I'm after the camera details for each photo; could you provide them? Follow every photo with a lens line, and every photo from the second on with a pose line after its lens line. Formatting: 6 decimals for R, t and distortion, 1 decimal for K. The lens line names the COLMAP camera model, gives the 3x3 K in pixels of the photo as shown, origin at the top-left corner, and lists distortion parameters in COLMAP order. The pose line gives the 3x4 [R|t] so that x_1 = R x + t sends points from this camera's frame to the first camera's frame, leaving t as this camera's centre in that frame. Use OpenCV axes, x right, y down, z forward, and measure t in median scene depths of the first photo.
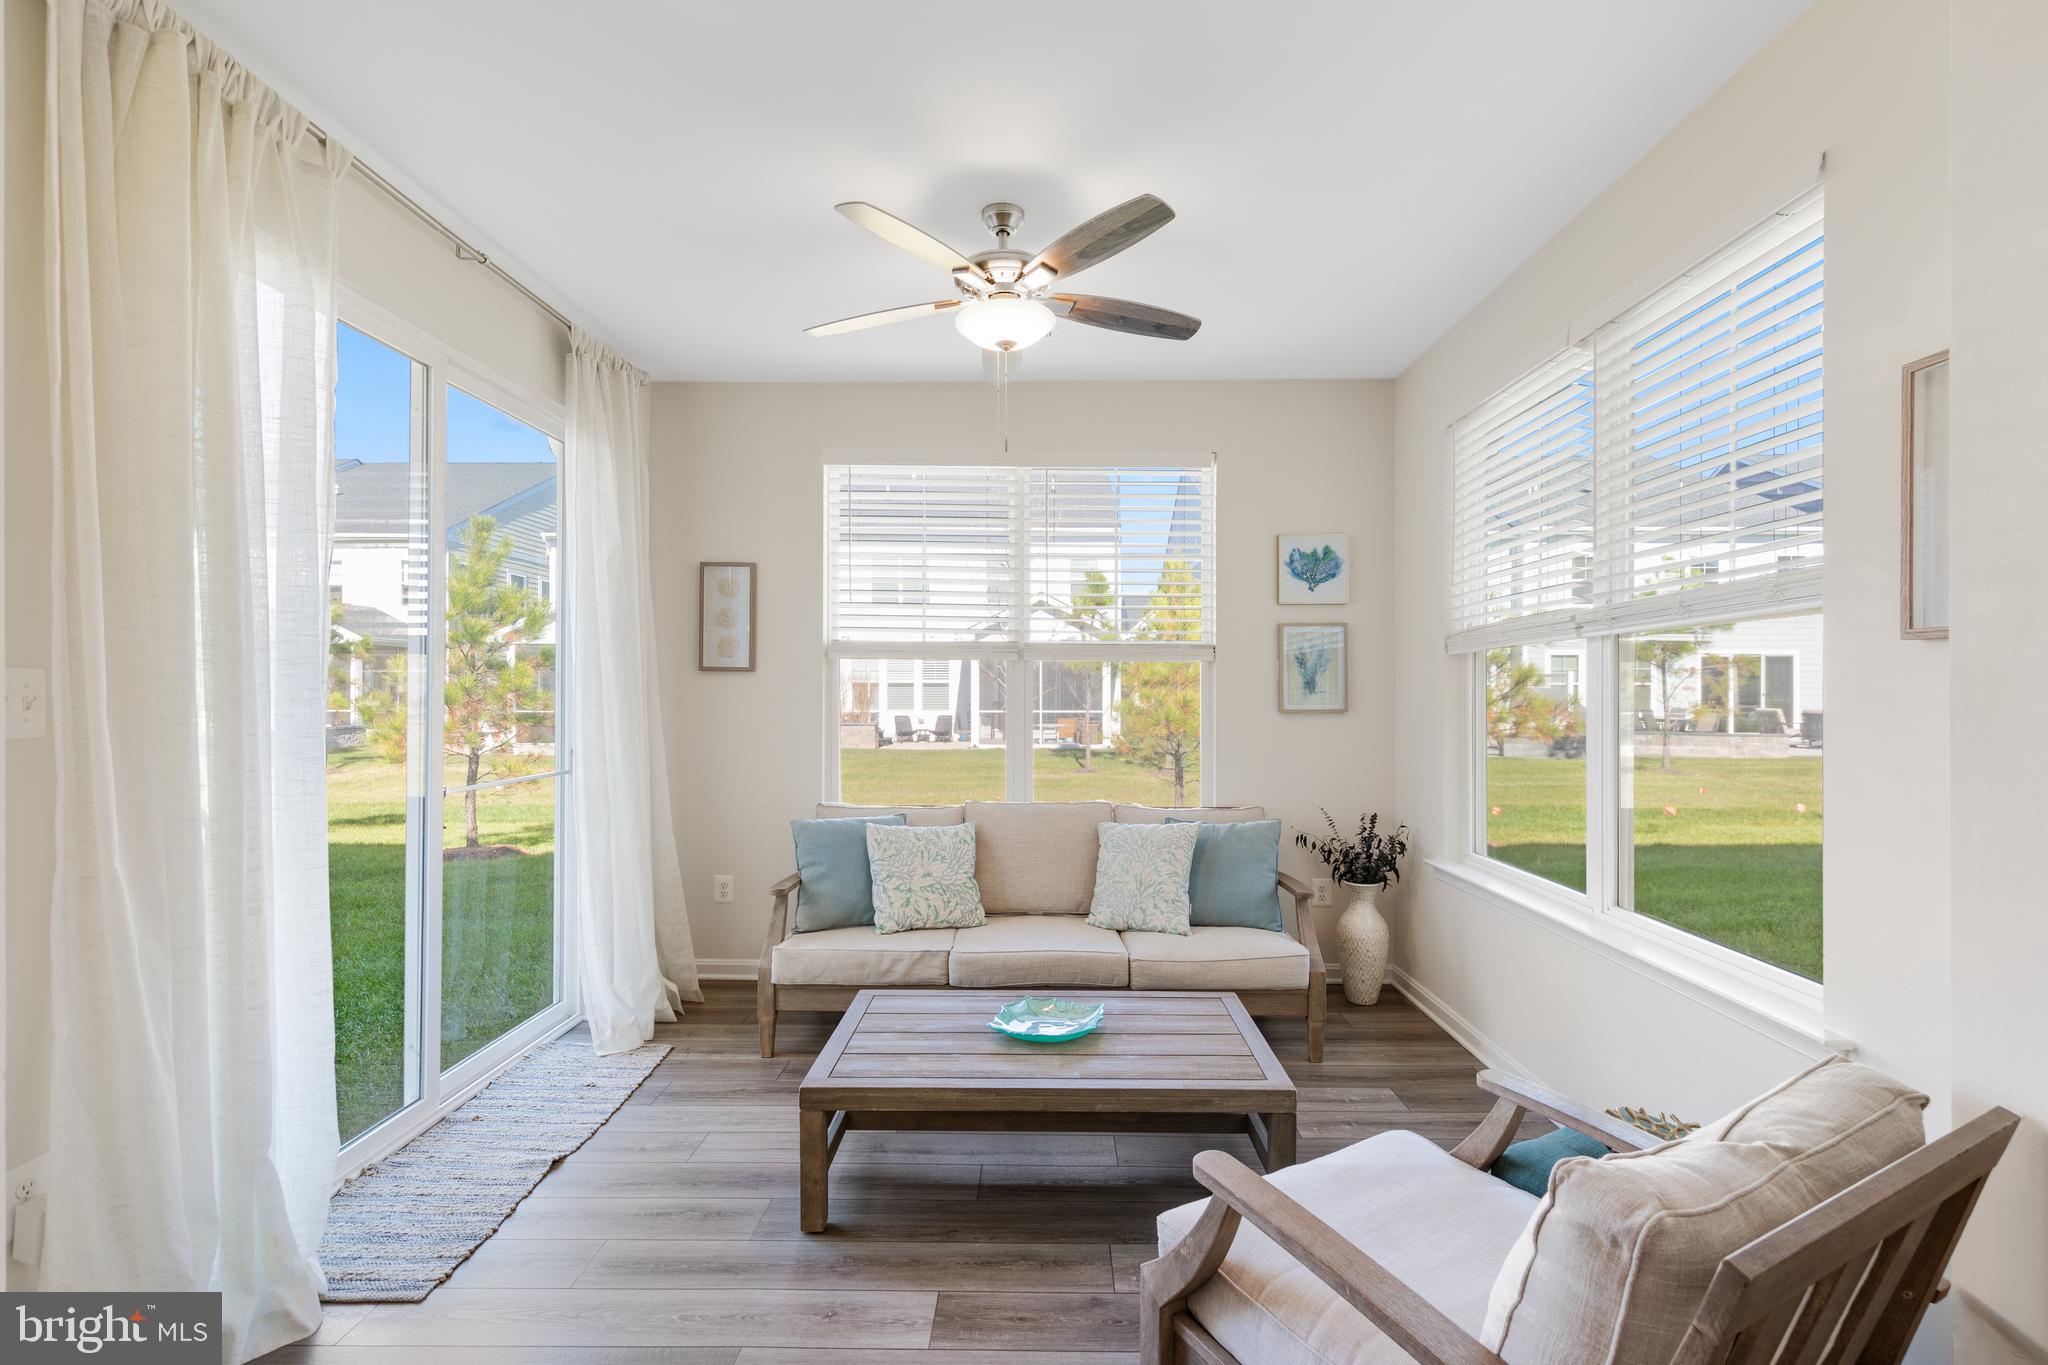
lens RADIAL K [[923.8, 0, 1018.8], [0, 923.8, 694.4], [0, 0, 1]] dist [-0.002729, -0.000147]
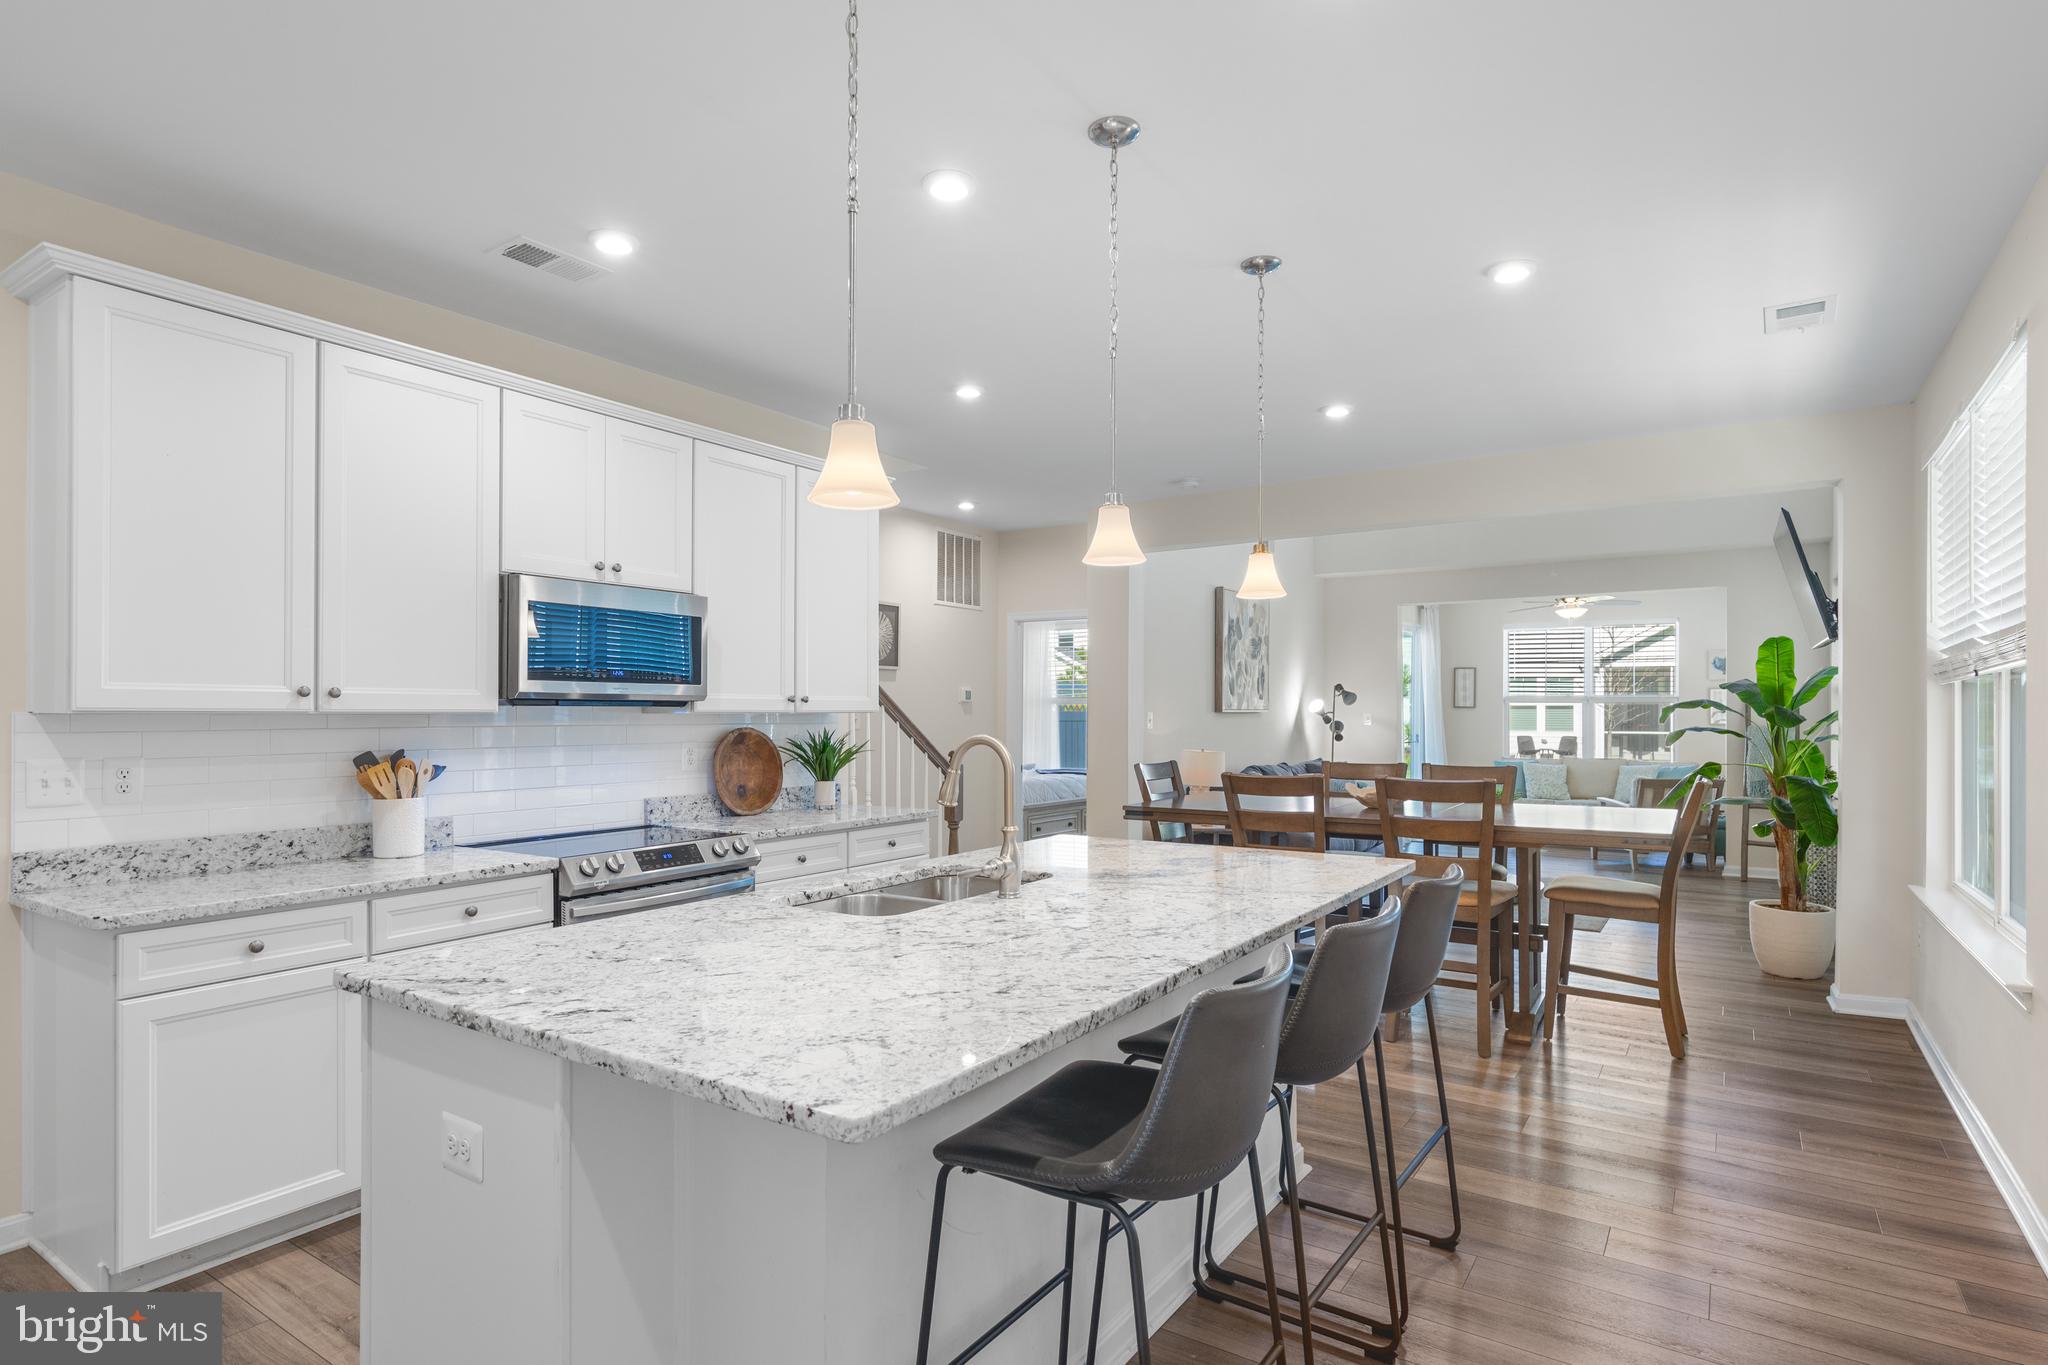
lens RADIAL K [[1059.6, 0, 1027.4], [0, 1059.6, 692.0], [0, 0, 1]] dist [0.002951, 0.000466]
pose [[0.848054, -0.004261, -0.529893, 0.247402], [-0.007056, 0.999788, -0.019331, -0.002193], [0.529863, 0.020133, 0.847844, -2.353813]]
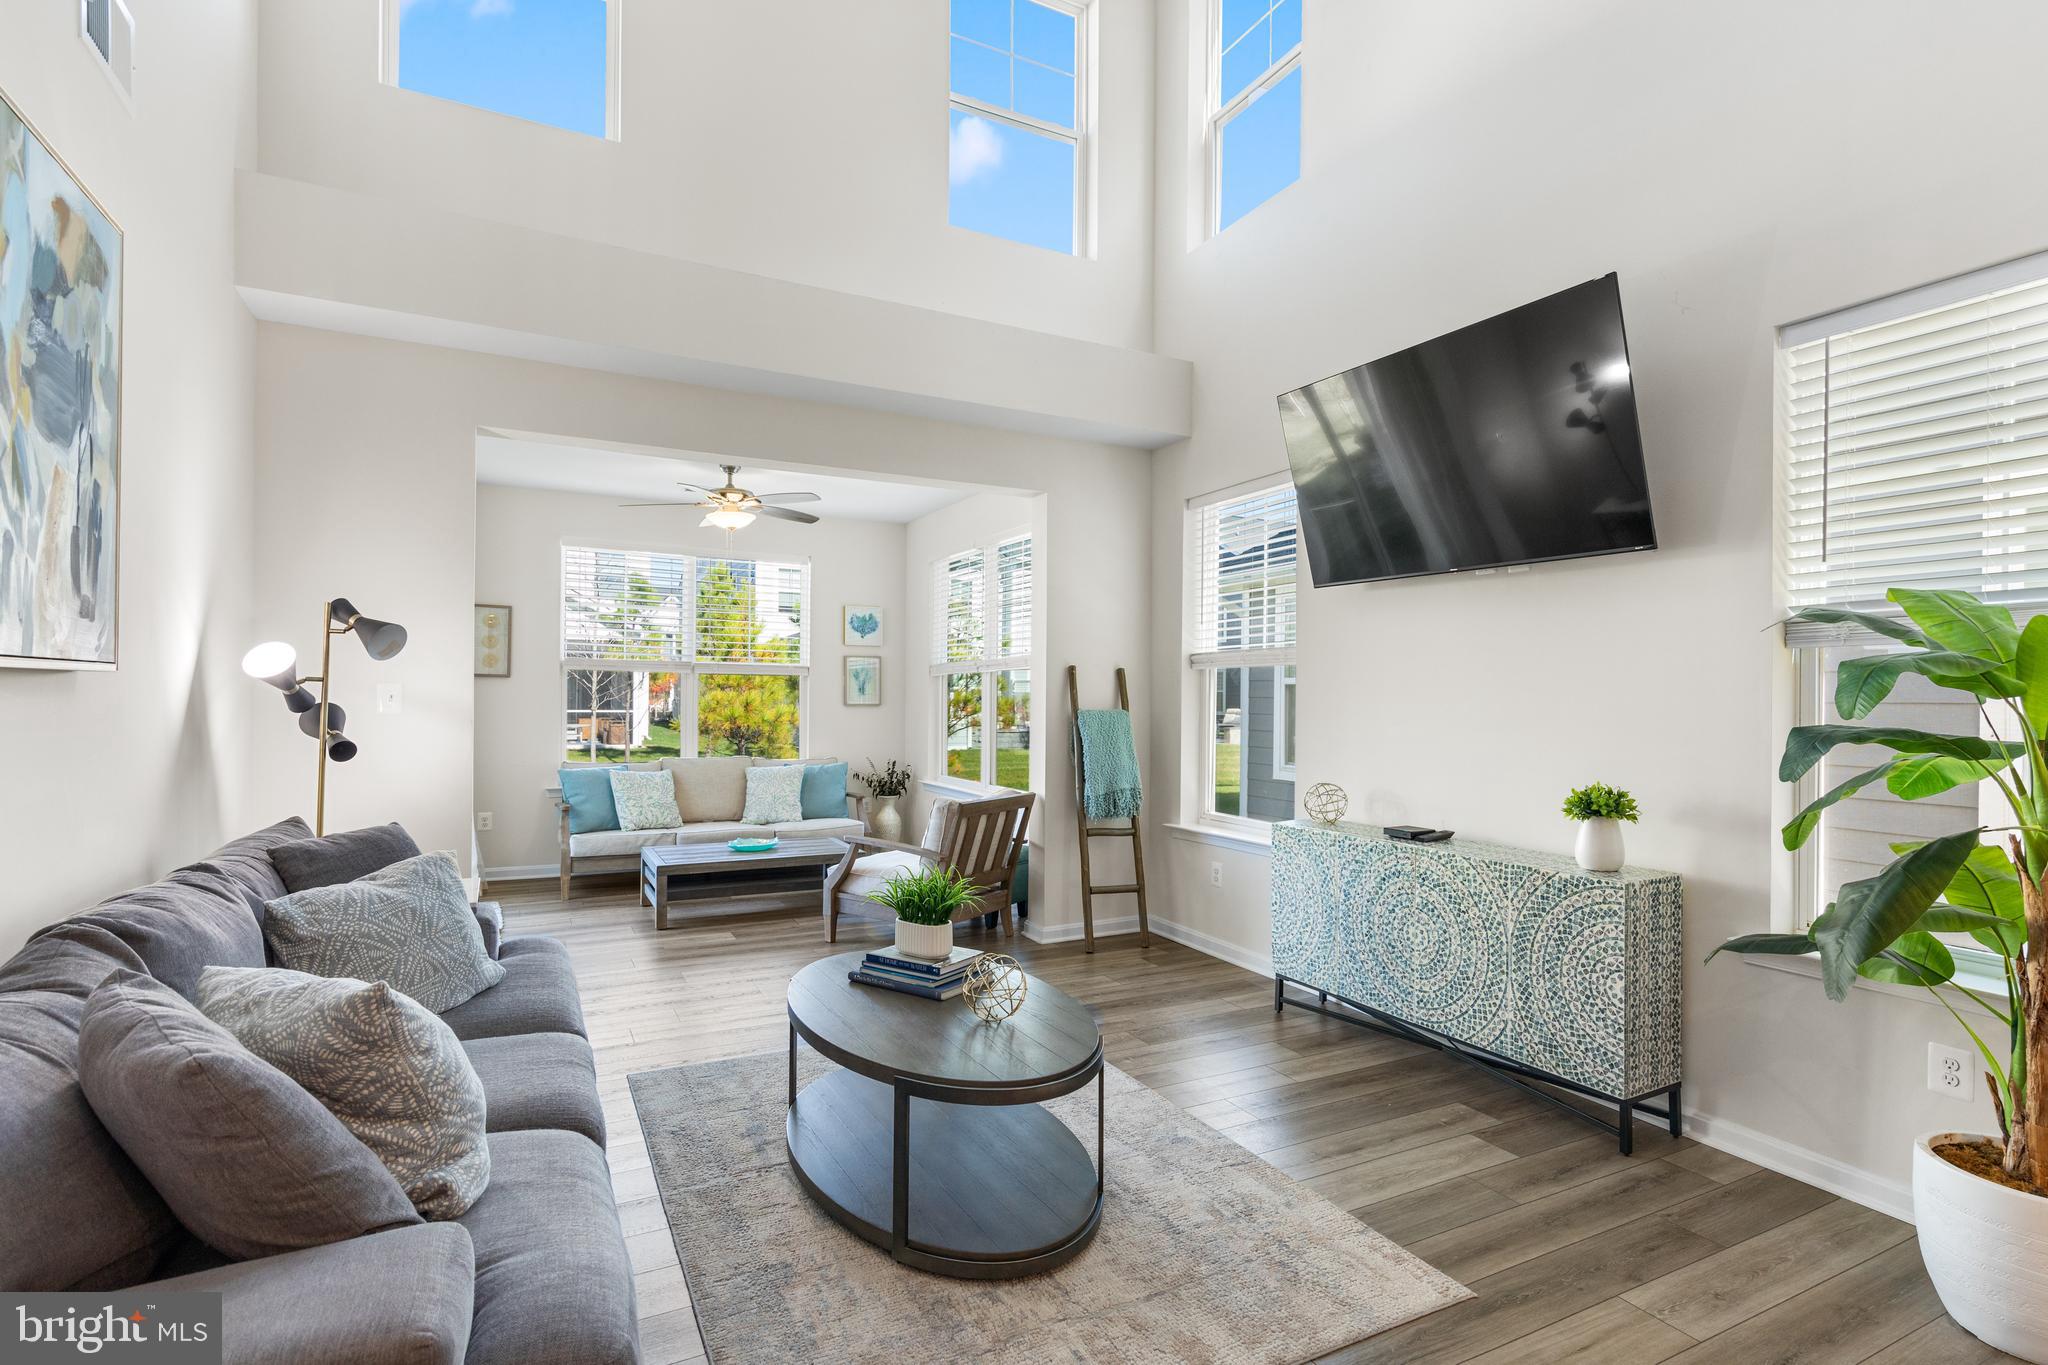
lens RADIAL K [[996.1, 0, 1025.8], [0, 996.1, 688.3], [0, 0, 1]] dist [0.036168, -0.000195]
pose [[0.874431, 0.013438, 0.484964, -0.357349], [-0.009698, 0.999901, -0.010220, 0.002952], [-0.485053, 0.004233, 0.874475, -0.879758]]
